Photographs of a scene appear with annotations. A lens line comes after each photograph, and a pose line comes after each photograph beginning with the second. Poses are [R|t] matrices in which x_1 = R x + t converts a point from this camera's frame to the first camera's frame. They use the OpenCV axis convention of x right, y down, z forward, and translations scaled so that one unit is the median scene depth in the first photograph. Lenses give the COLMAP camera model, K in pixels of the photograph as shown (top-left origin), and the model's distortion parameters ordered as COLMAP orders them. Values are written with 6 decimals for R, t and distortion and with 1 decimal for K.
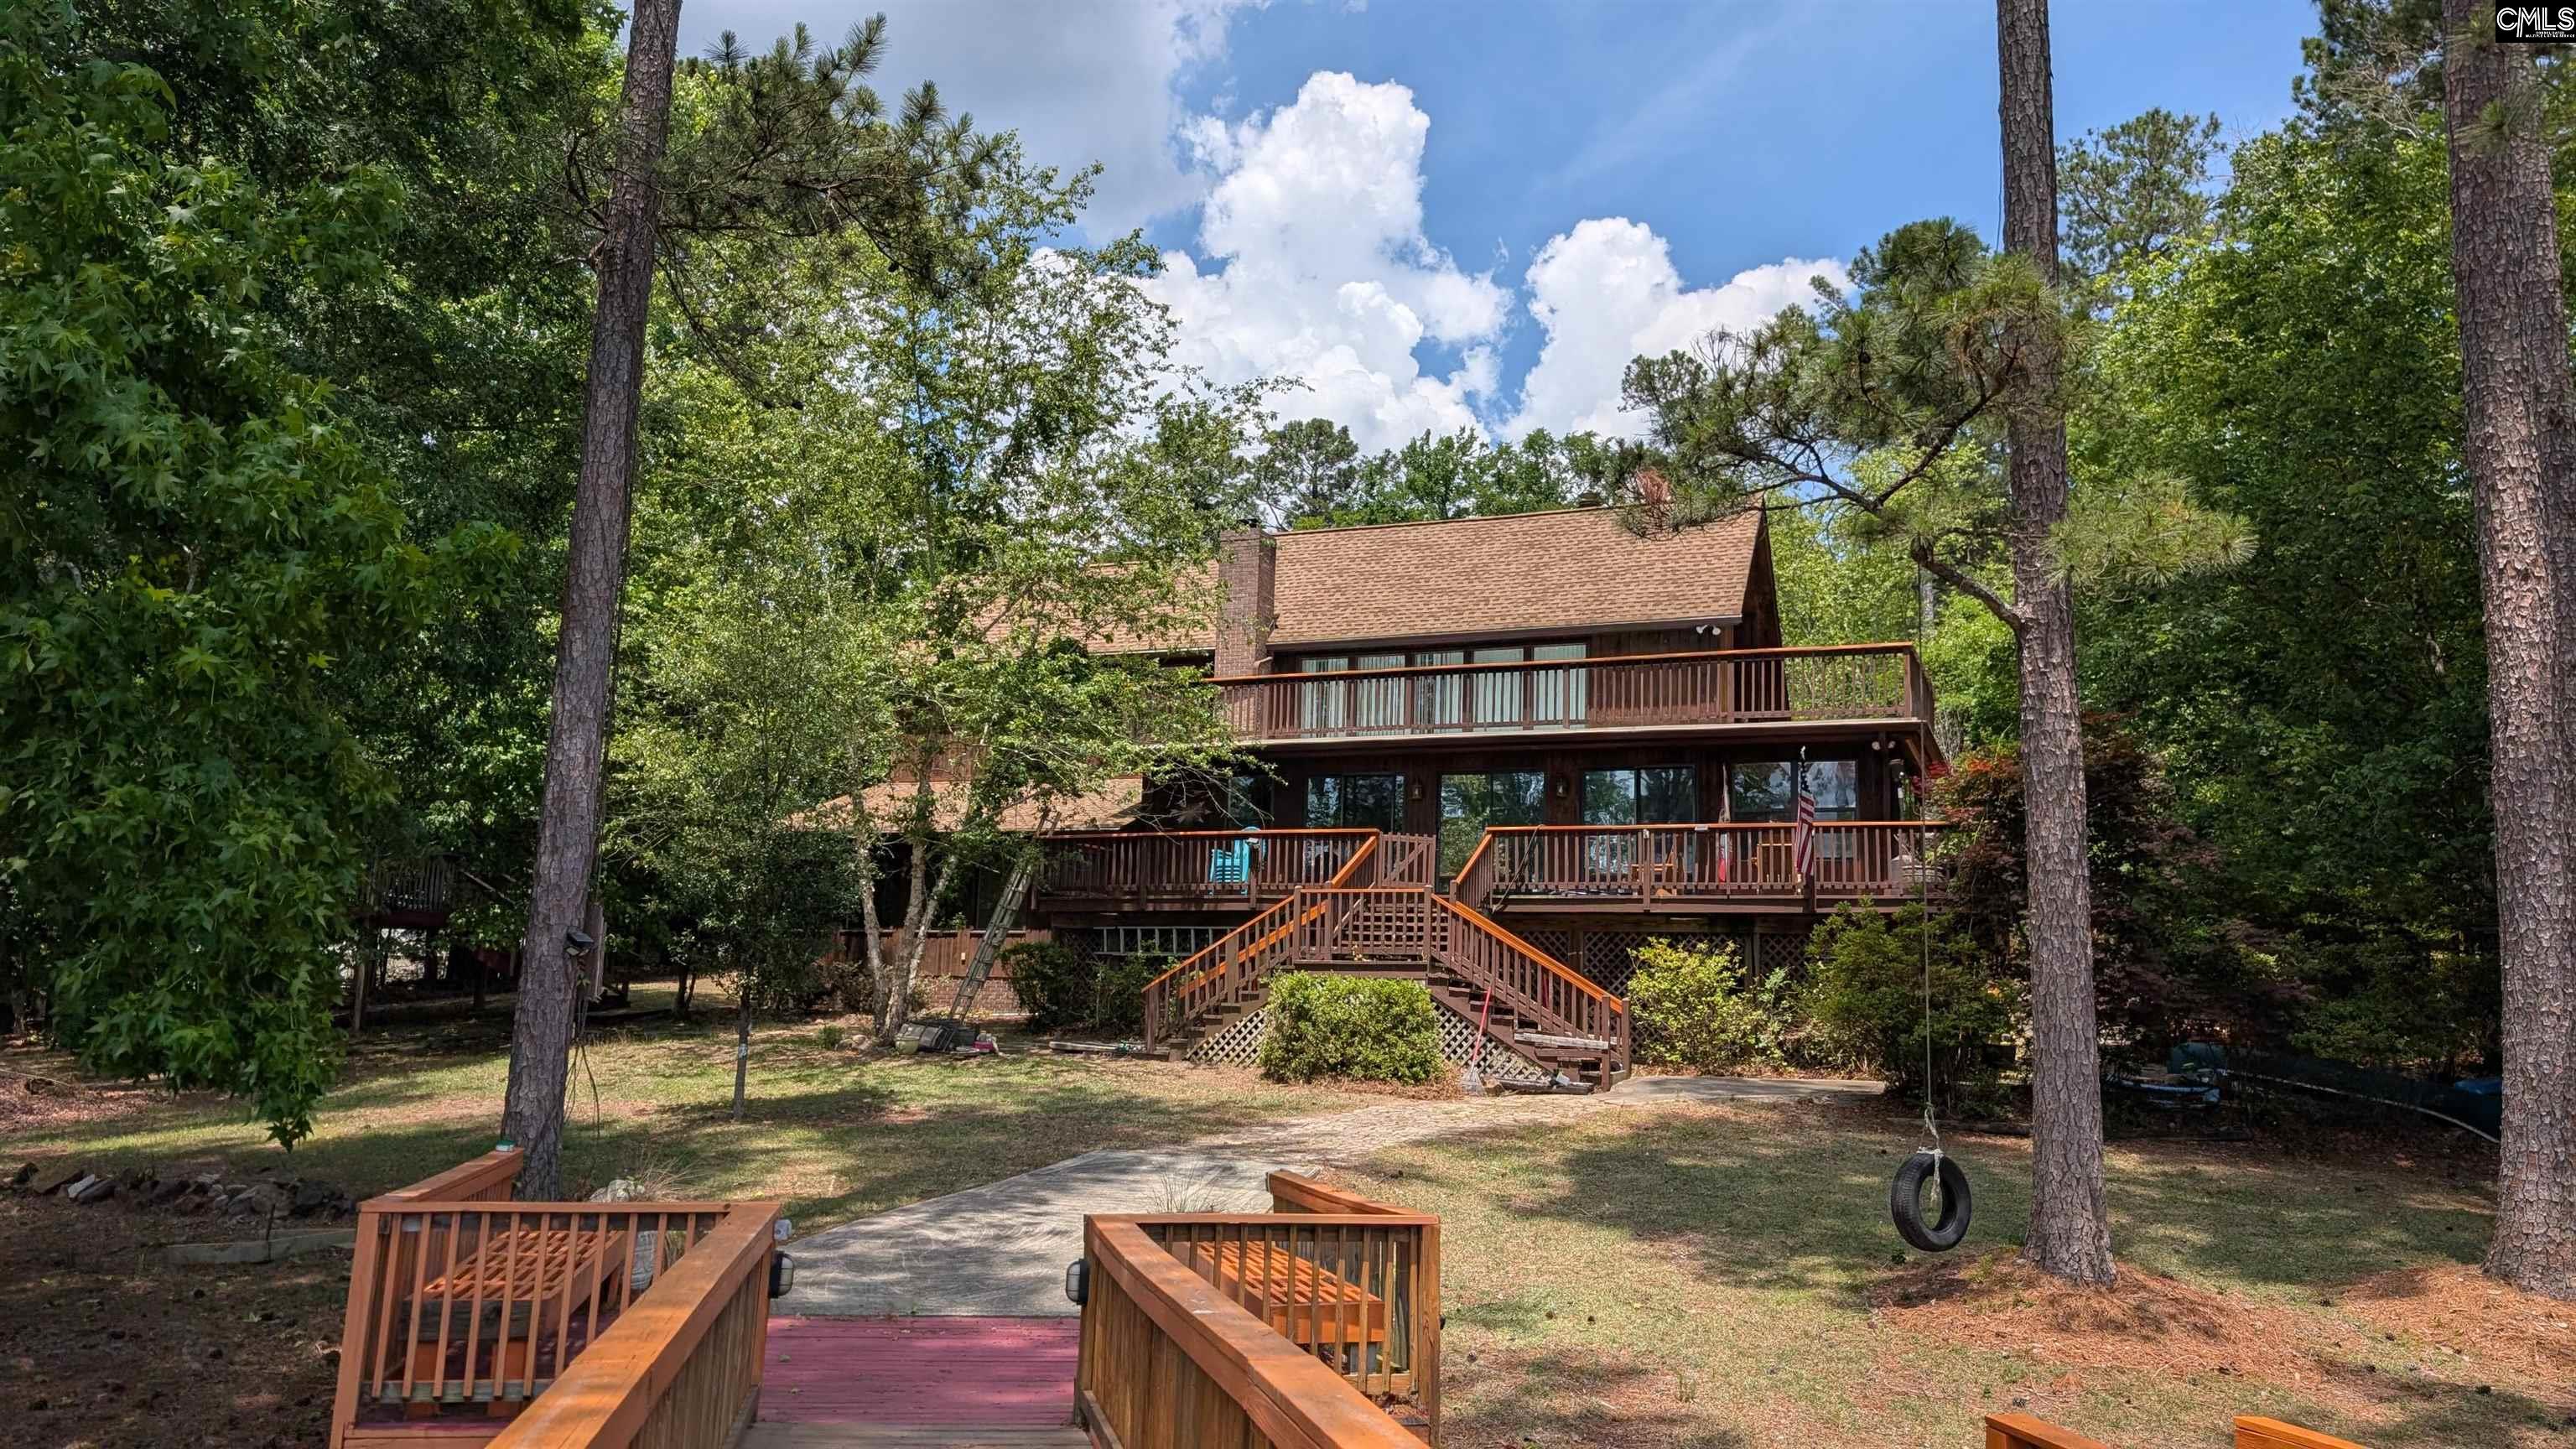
lens RADIAL K [[1831.6, 0, 1298.5], [0, 1831.6, 740.1], [0, 0, 1]] dist [-0.002784, -0.001230]
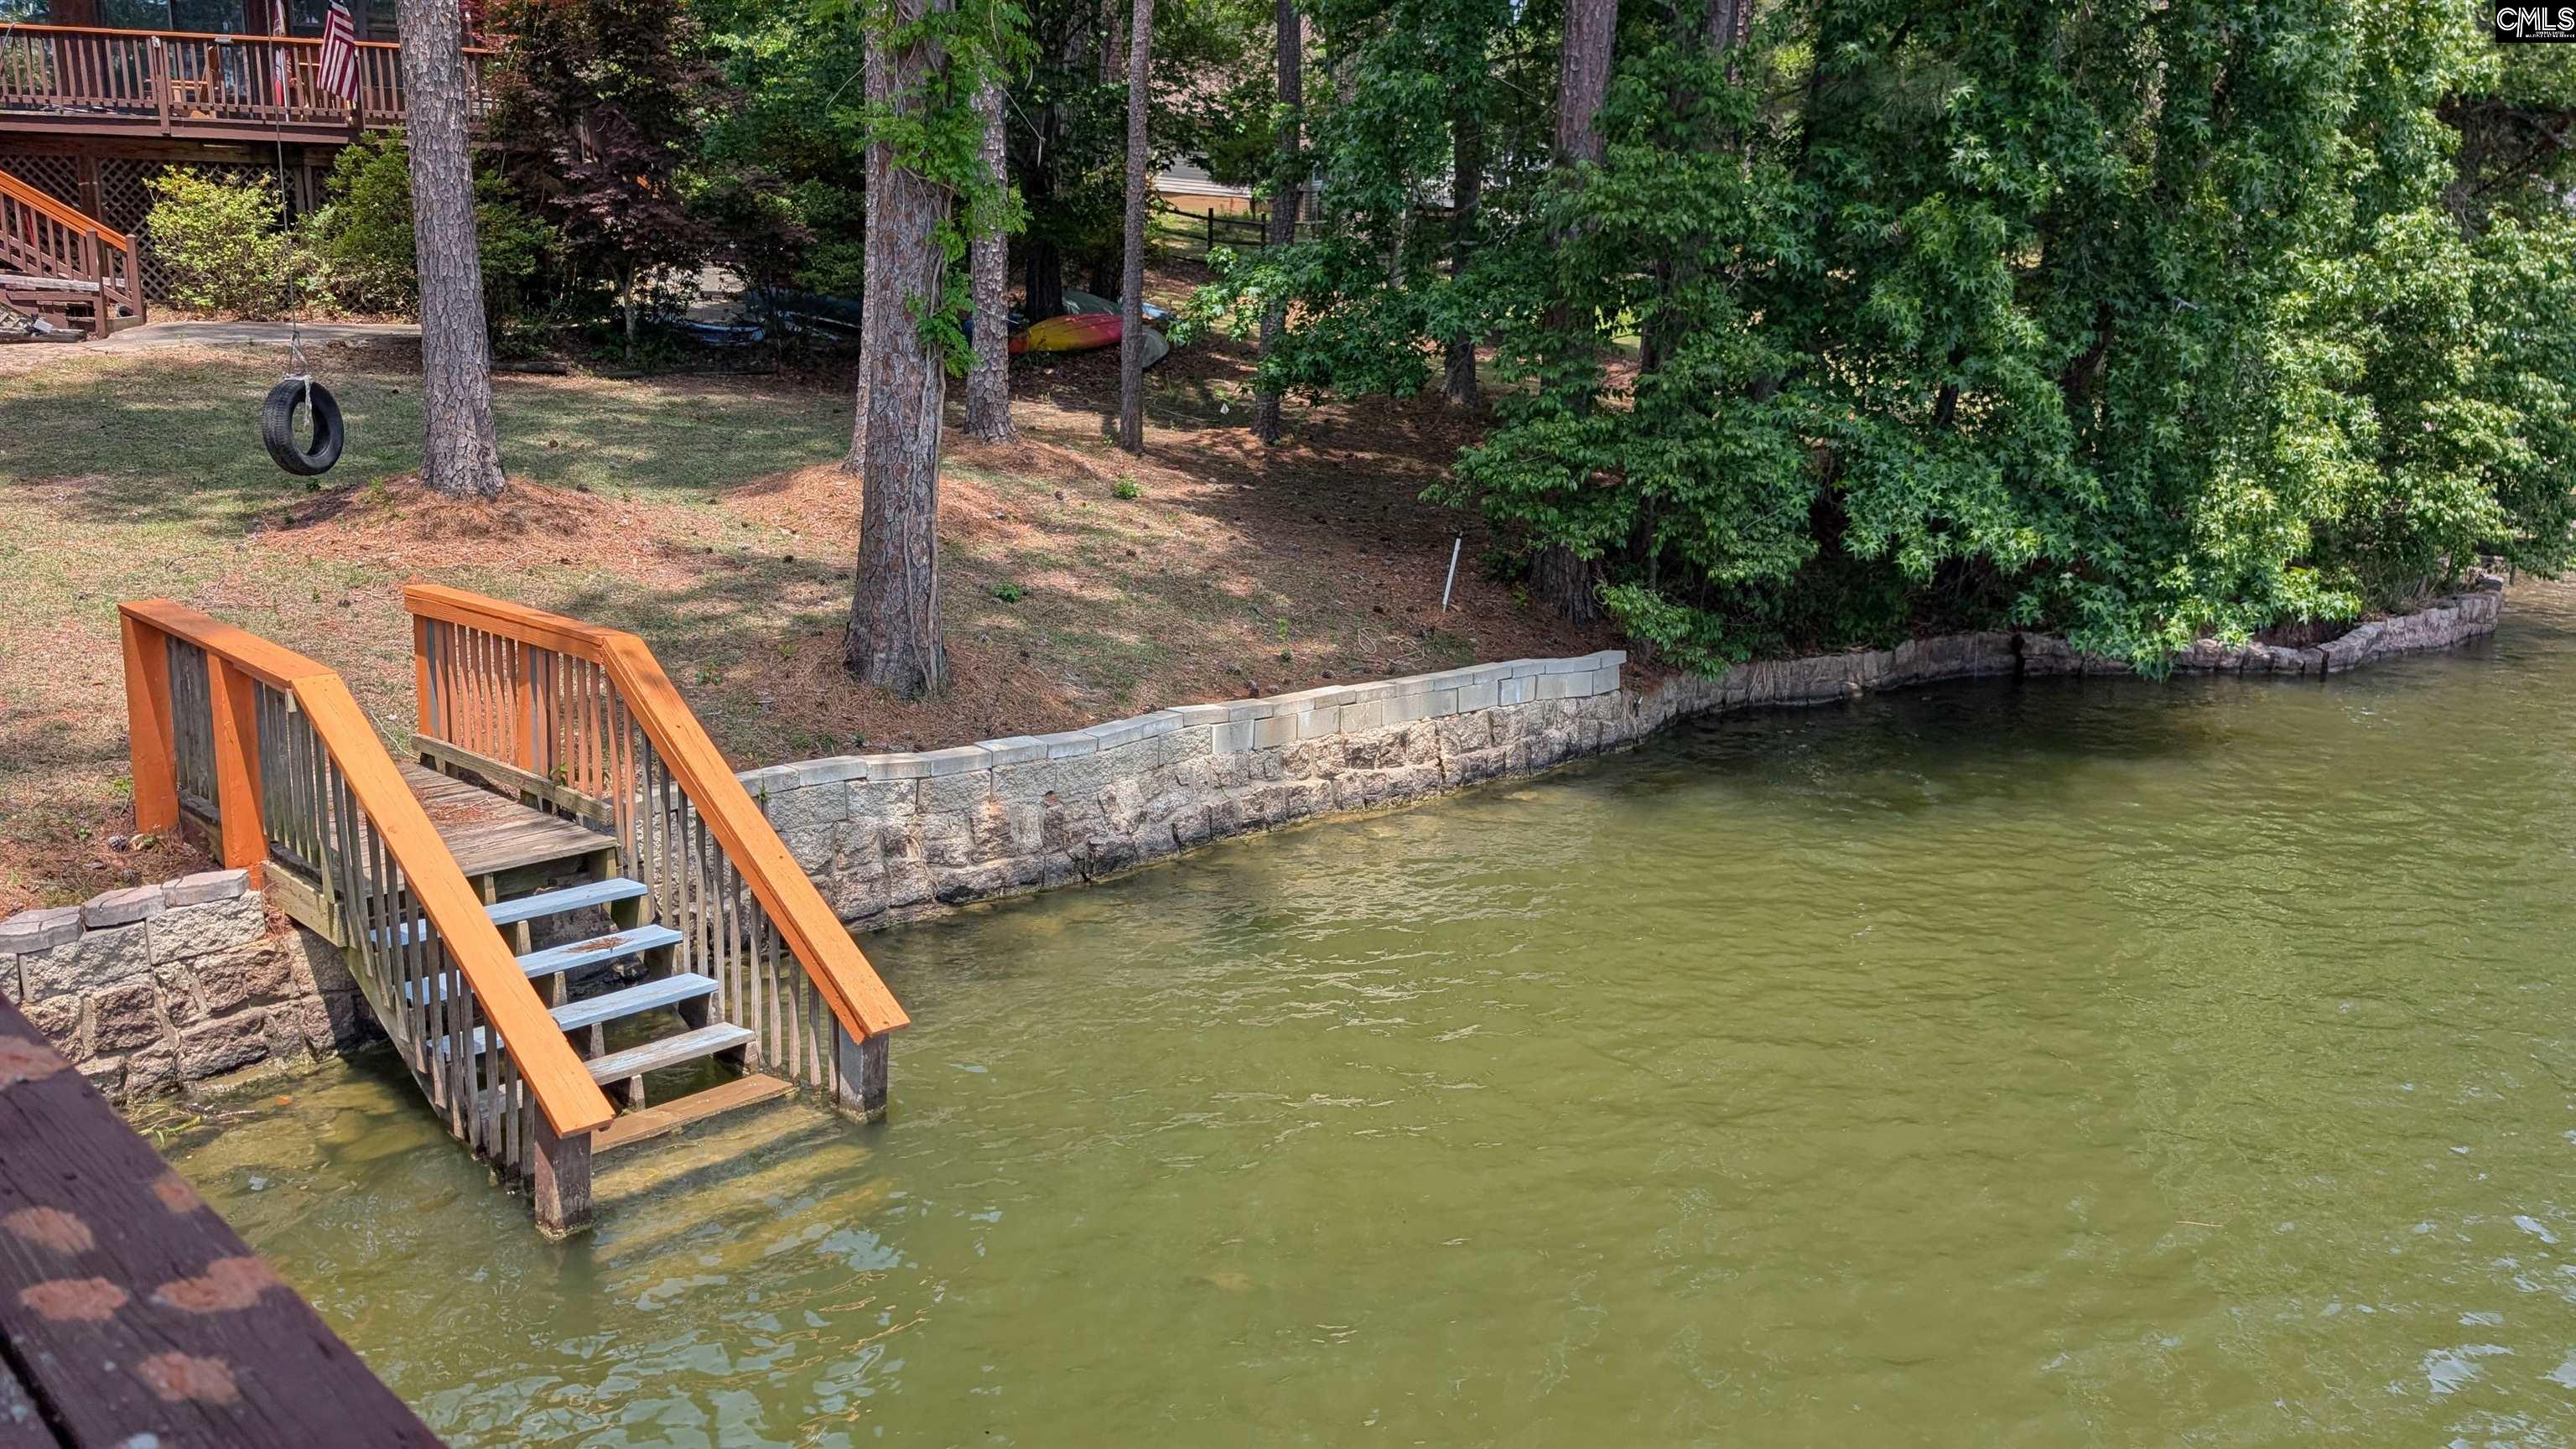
lens RADIAL K [[1831.6, 0, 1298.5], [0, 1831.6, 740.1], [0, 0, 1]] dist [-0.002784, -0.001230]
pose [[0.825117, -0.134502, 0.548718, 0.131580], [-0.087009, 0.929407, 0.358654, 0.000771], [-0.558222, -0.343675, 0.755166, -0.080057]]
